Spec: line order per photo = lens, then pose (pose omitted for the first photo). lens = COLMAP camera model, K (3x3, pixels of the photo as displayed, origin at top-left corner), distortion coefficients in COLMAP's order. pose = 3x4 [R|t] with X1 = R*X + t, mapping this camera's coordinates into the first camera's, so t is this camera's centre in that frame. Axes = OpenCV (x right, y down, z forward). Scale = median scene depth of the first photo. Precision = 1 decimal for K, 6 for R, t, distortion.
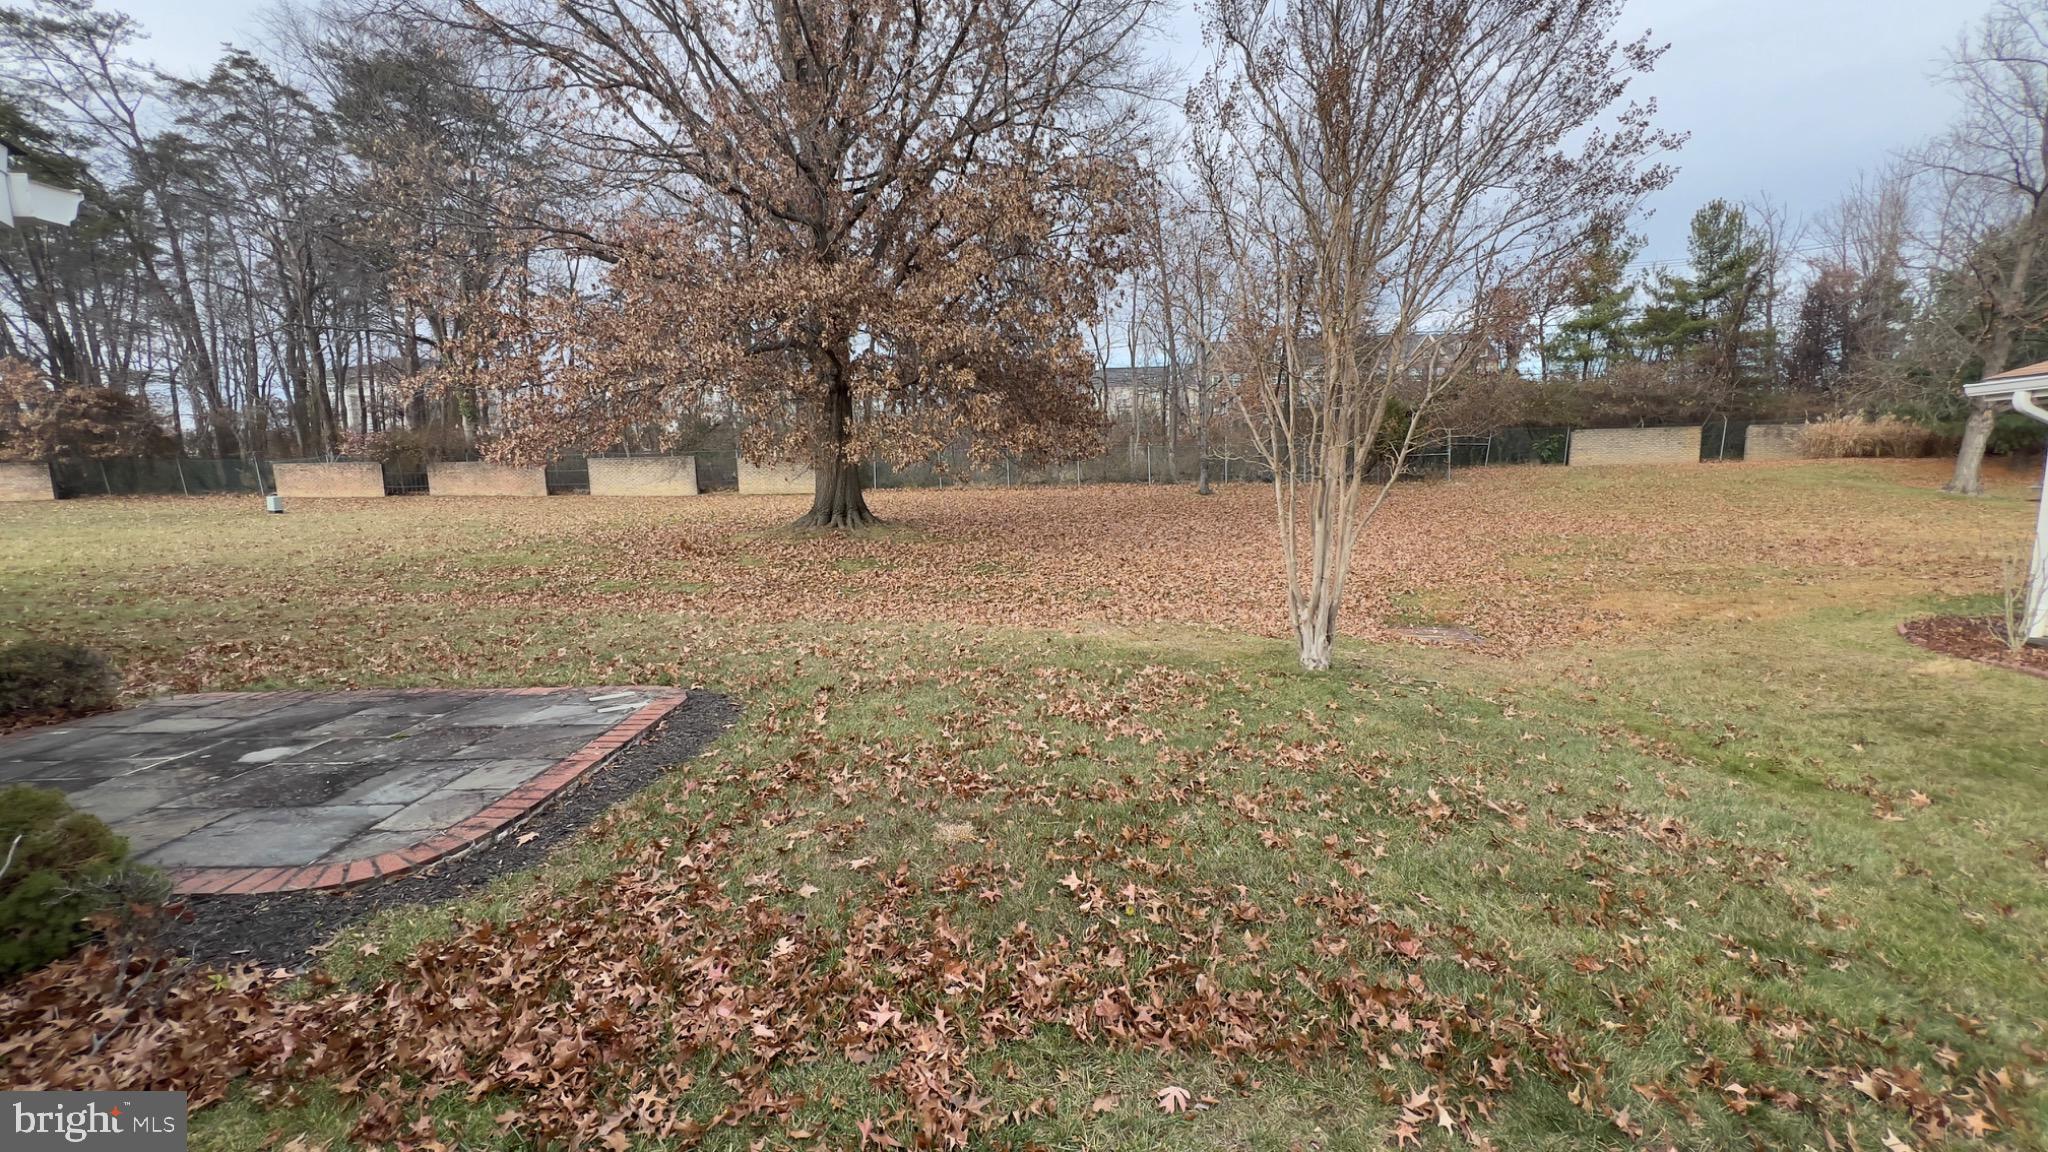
lens RADIAL K [[816.9, 0, 1019.9], [0, 816.9, 572.3], [0, 0, 1]] dist [-0.004072, 0.000769]
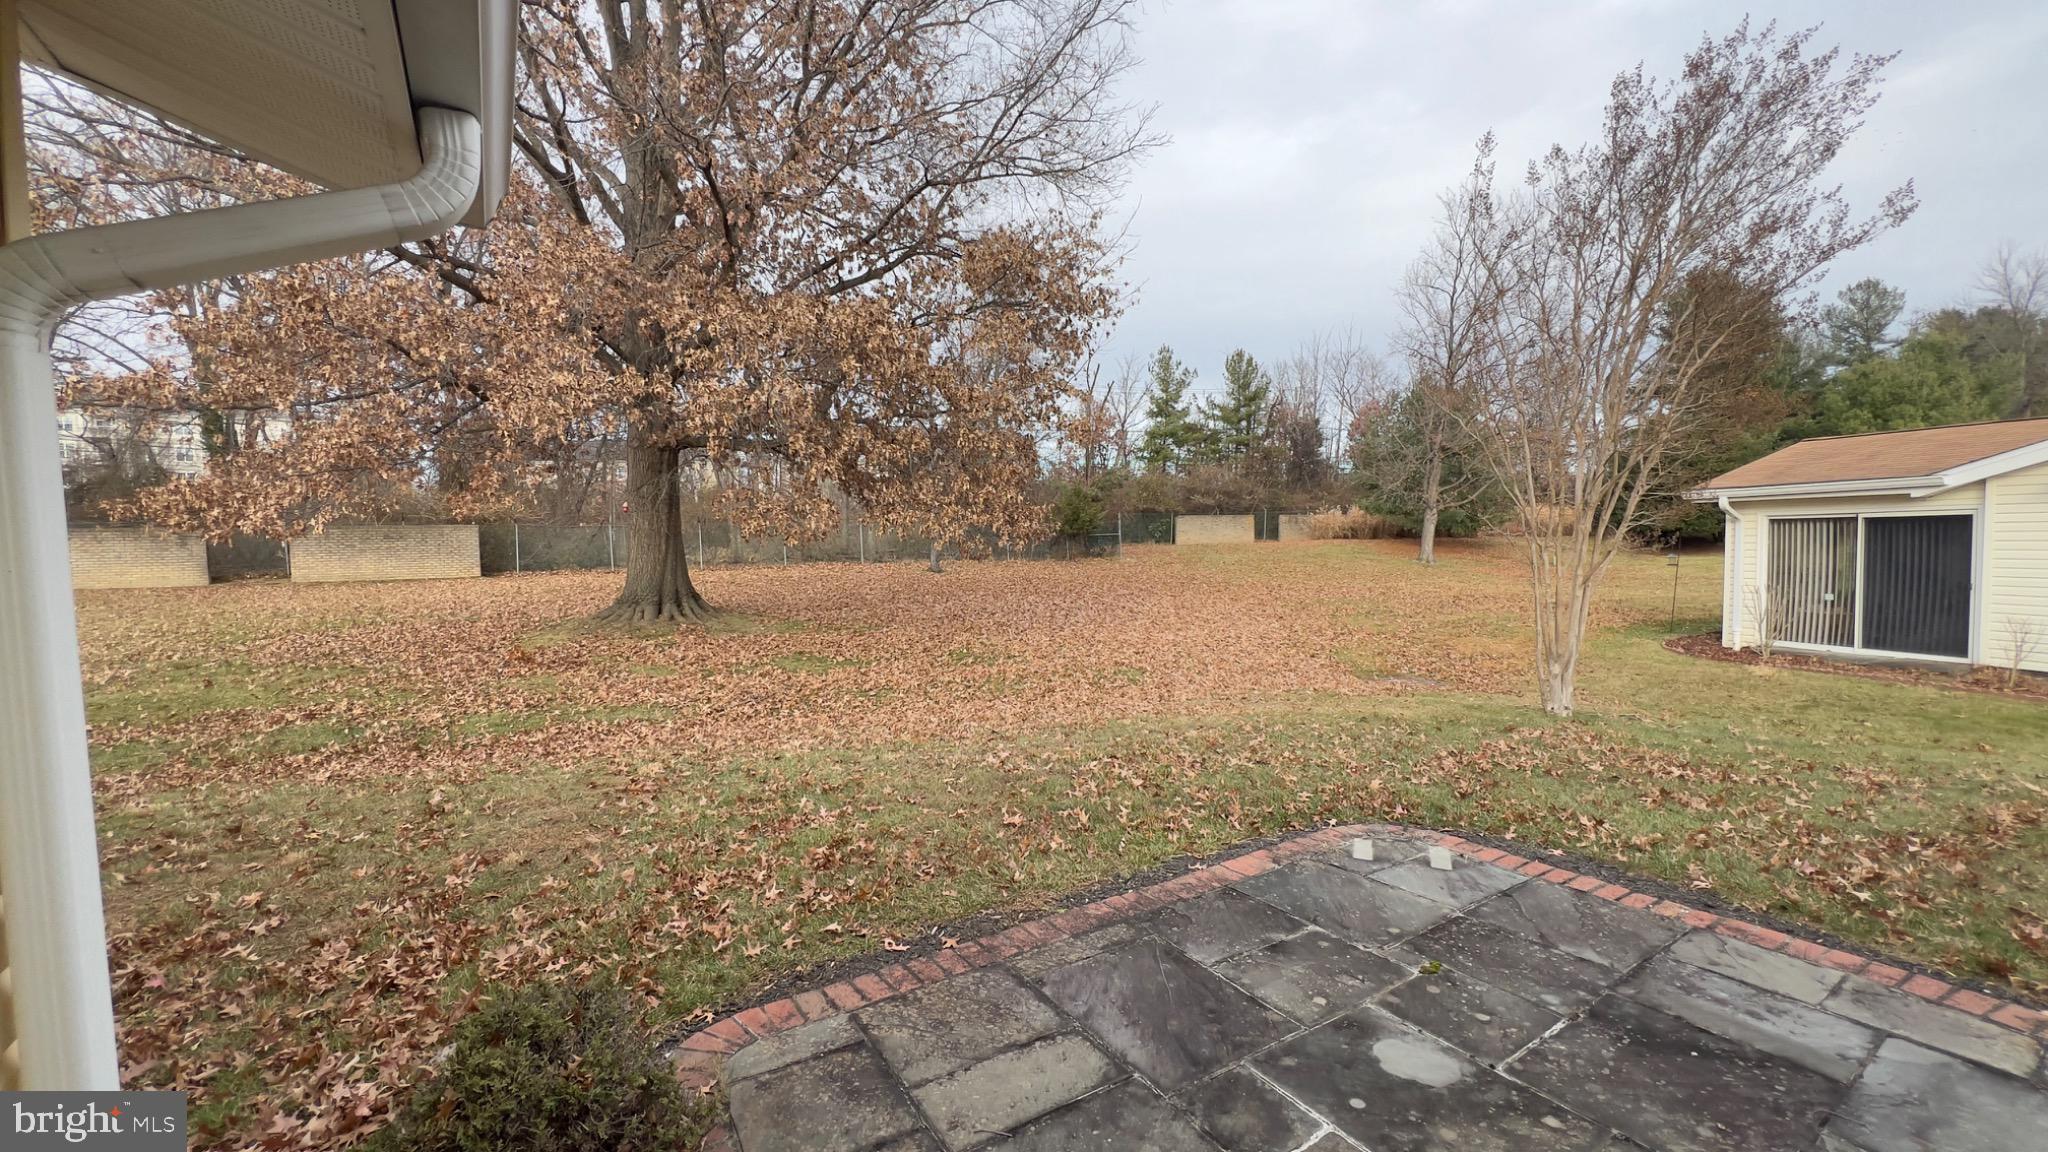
lens RADIAL K [[816.9, 0, 1019.4], [0, 816.9, 571.6], [0, 0, 1]] dist [-0.004072, 0.000769]
pose [[0.849654, -0.015740, 0.527105, -0.185775], [0.066774, 0.994720, -0.077931, -0.009594], [-0.523096, 0.101411, 0.846219, 0.084312]]
